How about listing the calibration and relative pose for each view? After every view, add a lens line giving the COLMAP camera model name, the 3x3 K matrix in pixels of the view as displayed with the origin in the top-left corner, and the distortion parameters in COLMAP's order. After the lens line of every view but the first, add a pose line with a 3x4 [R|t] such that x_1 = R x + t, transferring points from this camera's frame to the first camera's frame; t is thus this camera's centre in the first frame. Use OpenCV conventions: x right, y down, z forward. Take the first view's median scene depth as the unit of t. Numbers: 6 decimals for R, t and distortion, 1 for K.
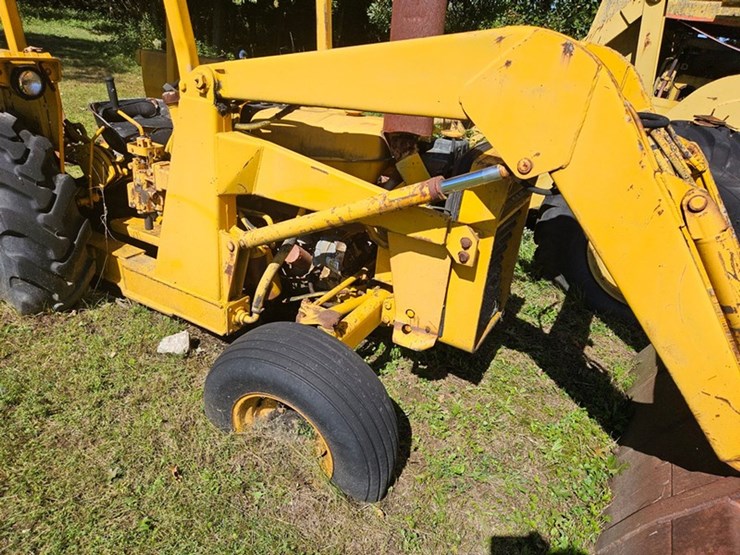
lens RADIAL K [[494.4, 0, 371.0], [0, 494.4, 280.9], [0, 0, 1]] dist [0.071708, -0.058589]
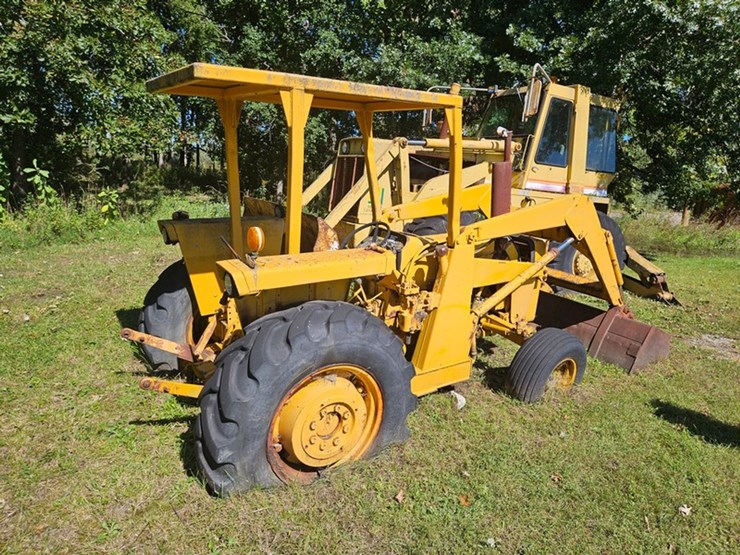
lens RADIAL K [[488.4, 0, 379.0], [0, 488.4, 286.1], [0, 0, 1]] dist [0.067248, -0.056331]
pose [[0.442999, -0.311426, 0.840694, -1.735808], [0.378212, 0.915118, 0.139699, -0.520799], [-0.812839, 0.256074, 0.523181, 0.335467]]
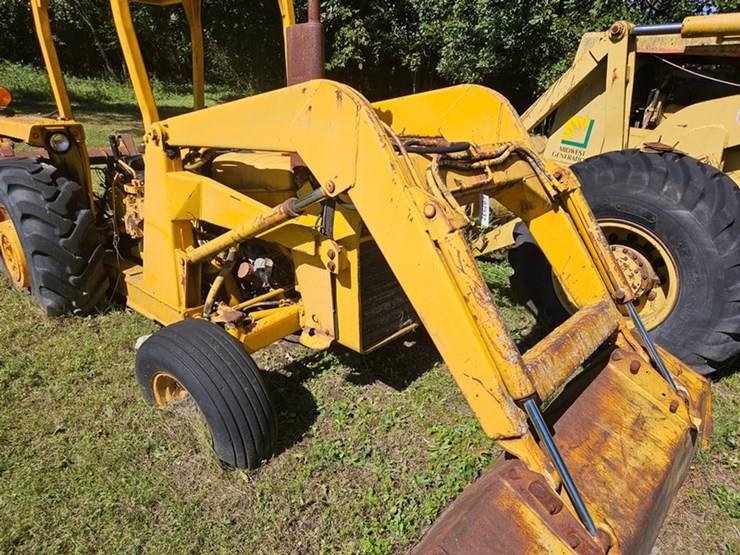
lens RADIAL K [[488.4, 0, 379.0], [0, 488.4, 286.1], [0, 0, 1]] dist [0.067248, -0.056331]
pose [[0.979324, 0.009963, -0.202051, 0.423979], [-0.025517, 0.996893, -0.074521, 0.066480], [0.200681, 0.078136, 0.976536, -0.094010]]
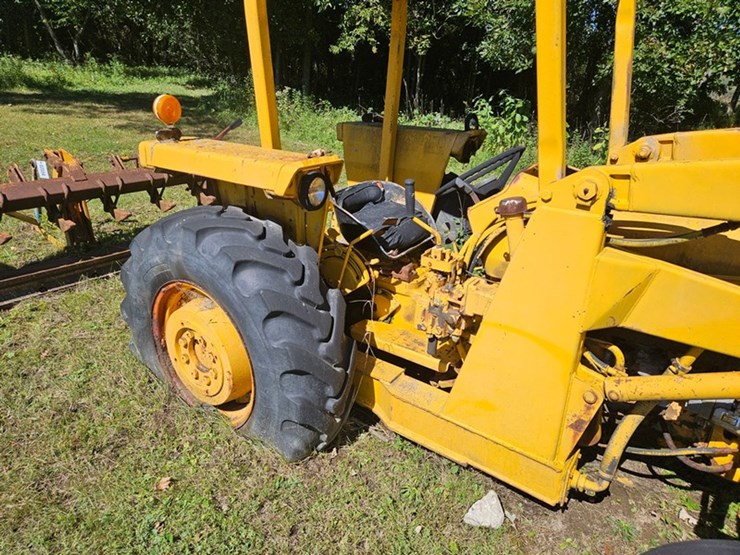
lens RADIAL K [[494.4, 0, 371.0], [0, 494.4, 280.9], [0, 0, 1]] dist [0.071708, -0.058589]
pose [[0.993115, -0.020607, -0.115317, -0.483309], [0.014127, 0.998290, -0.056725, -0.191114], [0.116288, 0.054706, 0.991708, 0.198545]]
